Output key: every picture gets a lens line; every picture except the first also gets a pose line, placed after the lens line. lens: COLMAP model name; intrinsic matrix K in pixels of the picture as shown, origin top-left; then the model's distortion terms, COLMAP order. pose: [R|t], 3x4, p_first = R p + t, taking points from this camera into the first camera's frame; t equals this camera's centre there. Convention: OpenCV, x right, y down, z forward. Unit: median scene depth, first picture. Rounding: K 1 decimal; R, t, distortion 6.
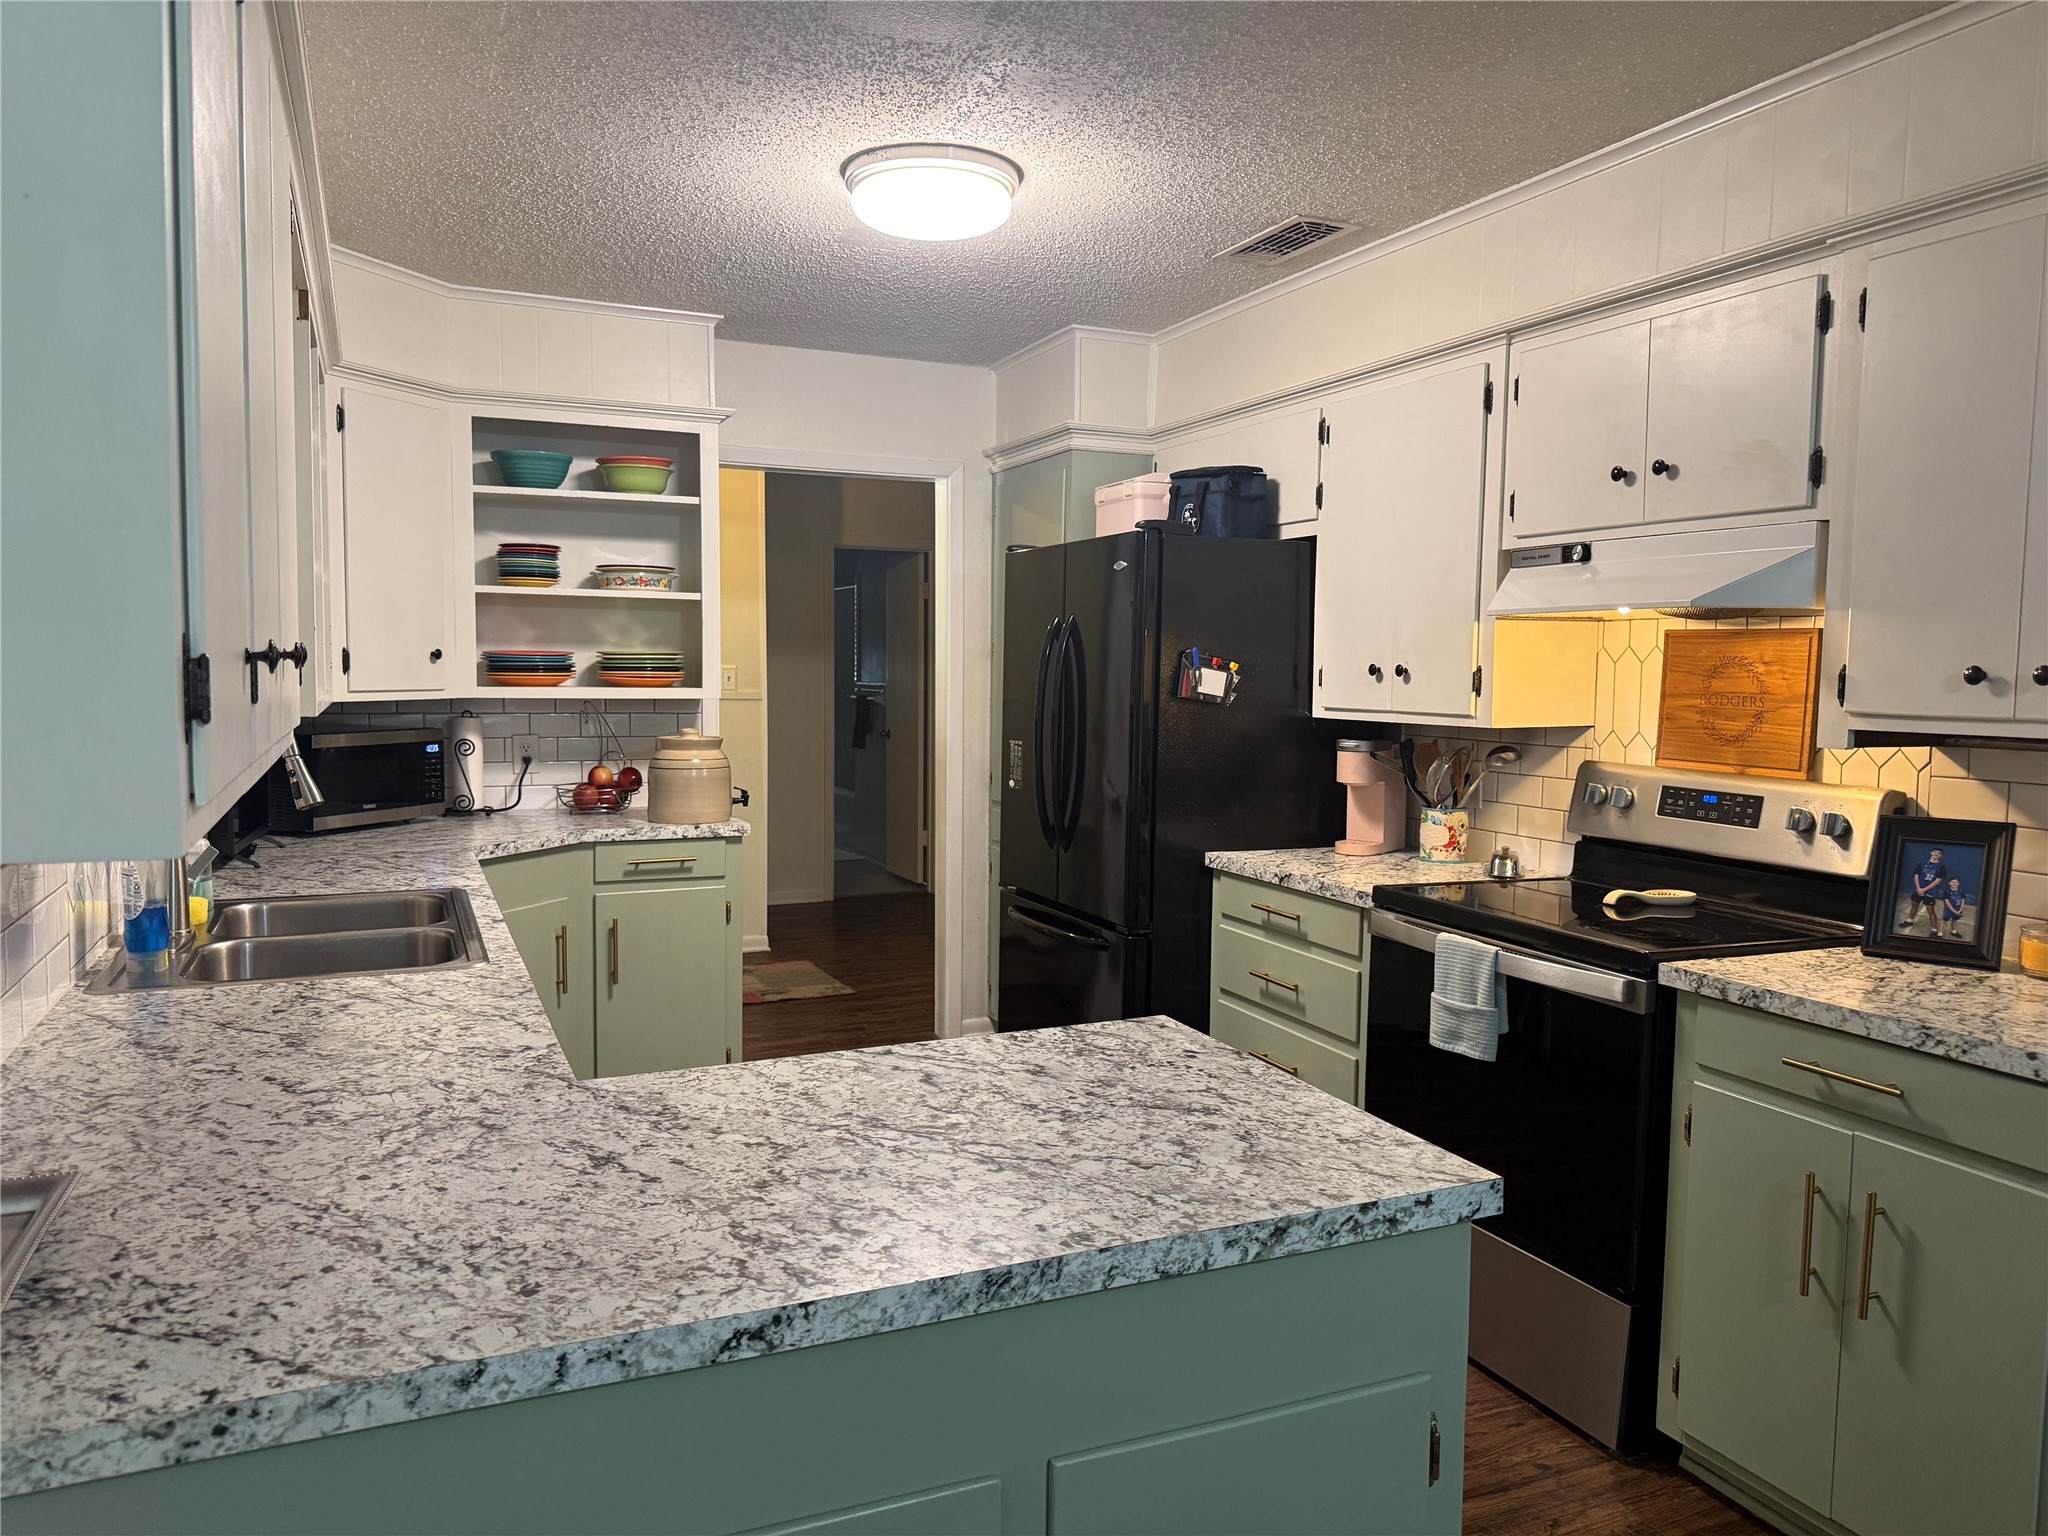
lens RADIAL K [[1431.9, 0, 1024.0], [0, 1431.9, 768.0], [0, 0, 1]] dist [0.000856, -0.006437]
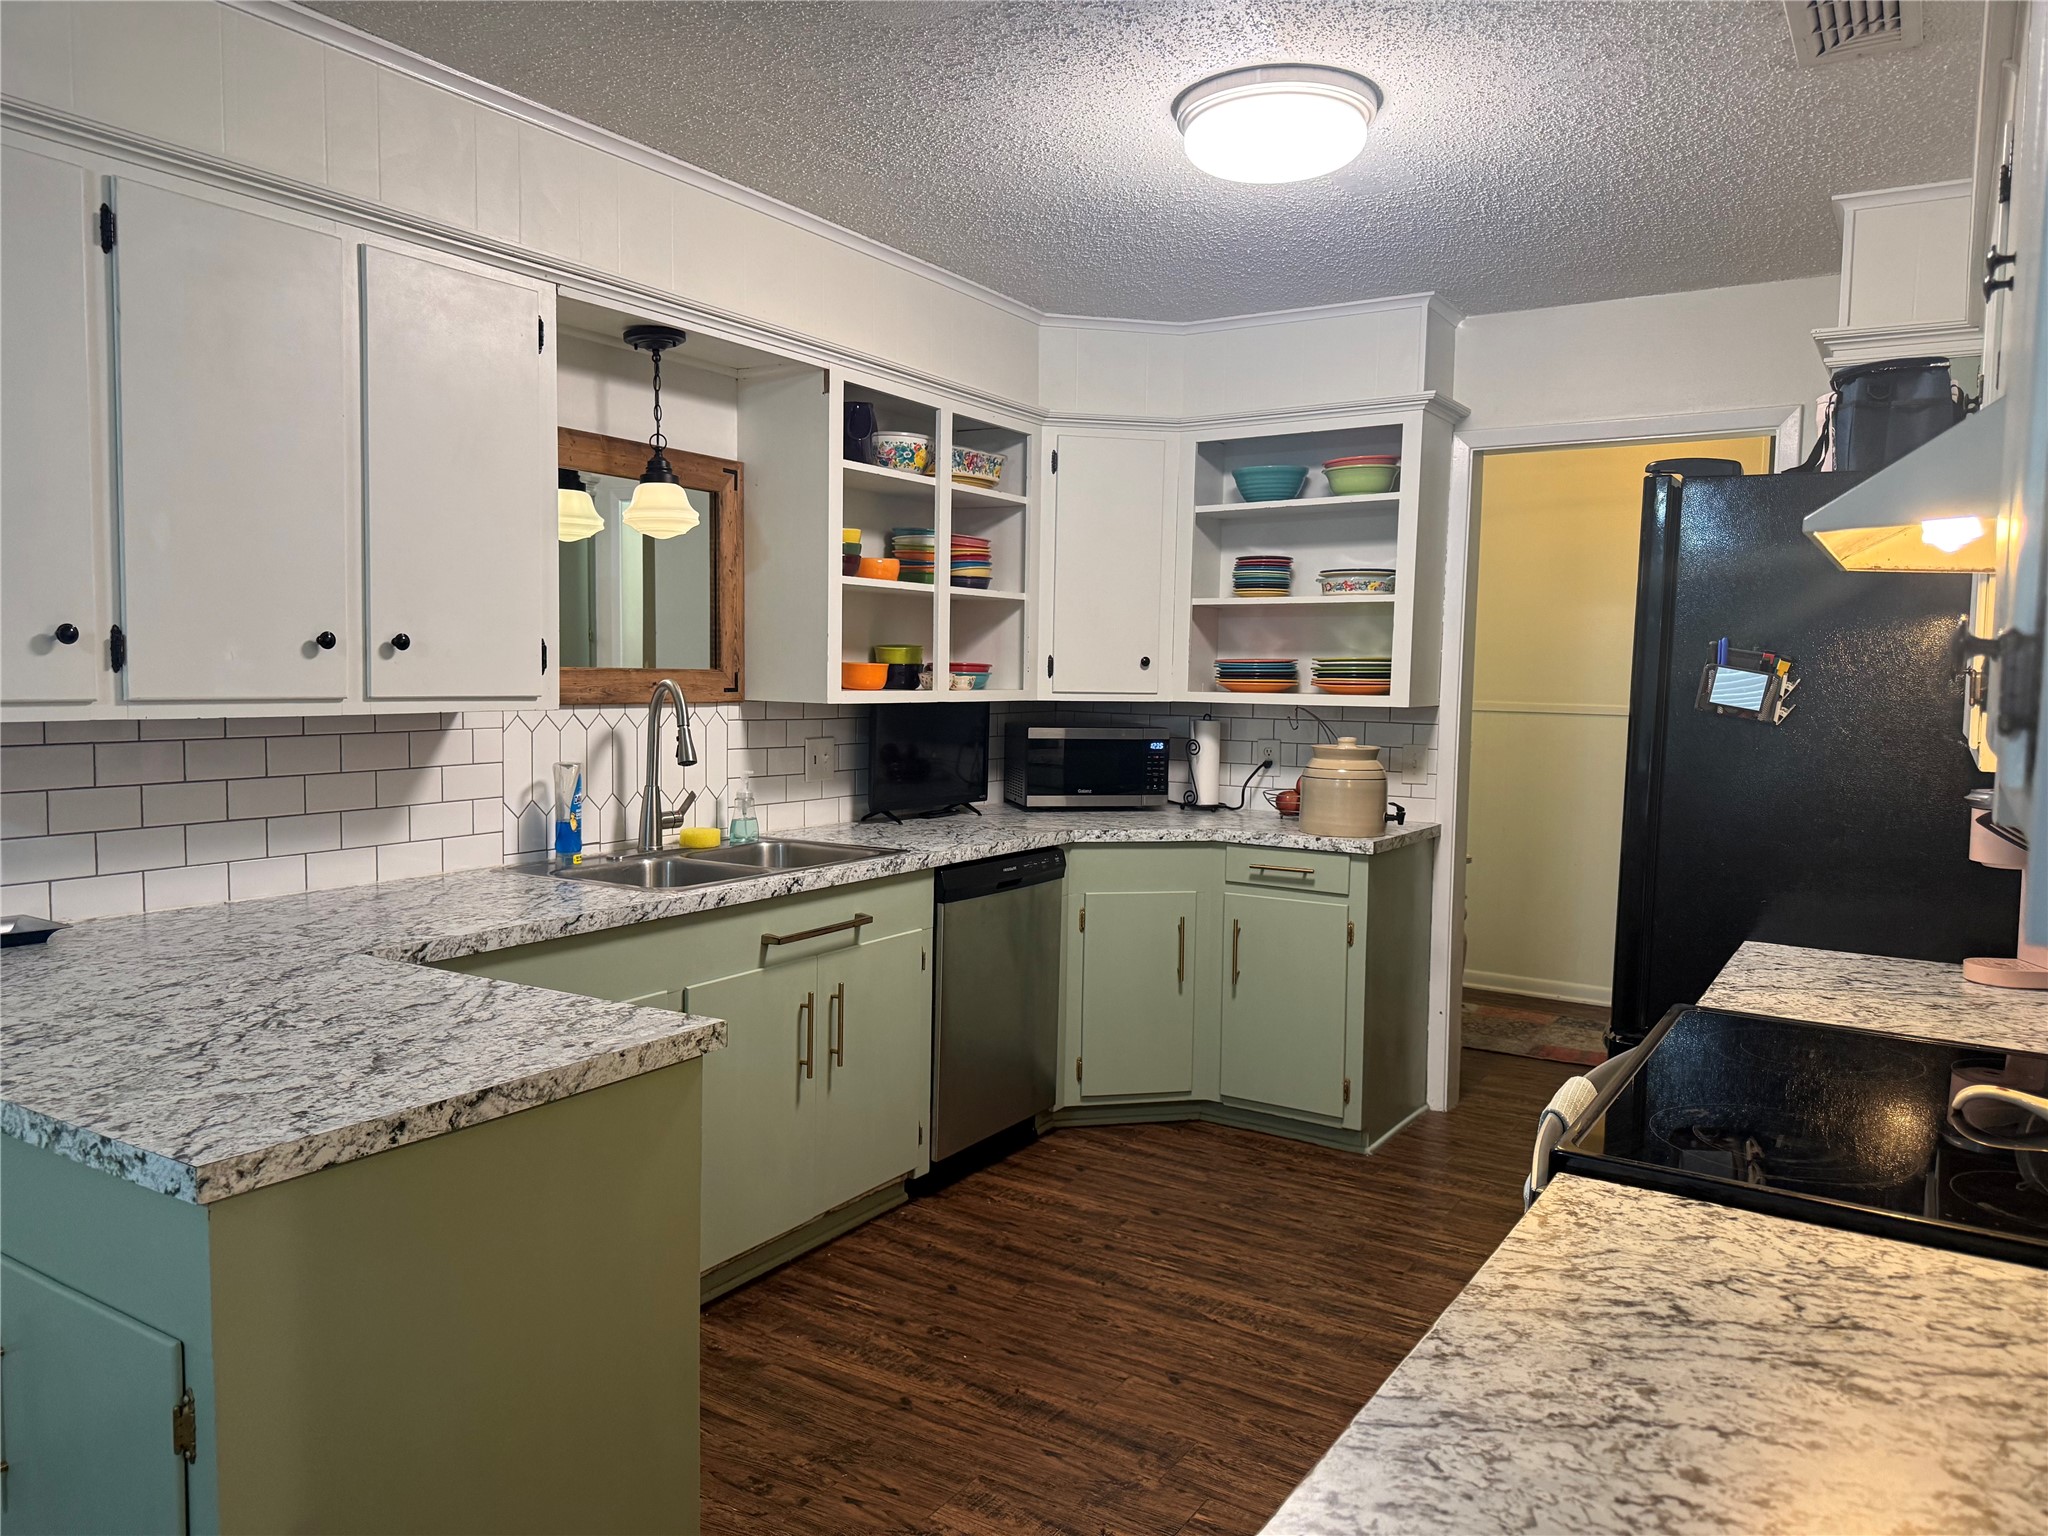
lens RADIAL K [[1450.1, 0, 1024.0], [0, 1450.1, 768.0], [0, 0, 1]] dist [0.007831, -0.005288]
pose [[0.555161, 0.051546, -0.830144, 0.518357], [-0.063345, 0.997799, 0.019595, -0.014092], [0.829327, 0.041707, 0.557204, 0.322663]]
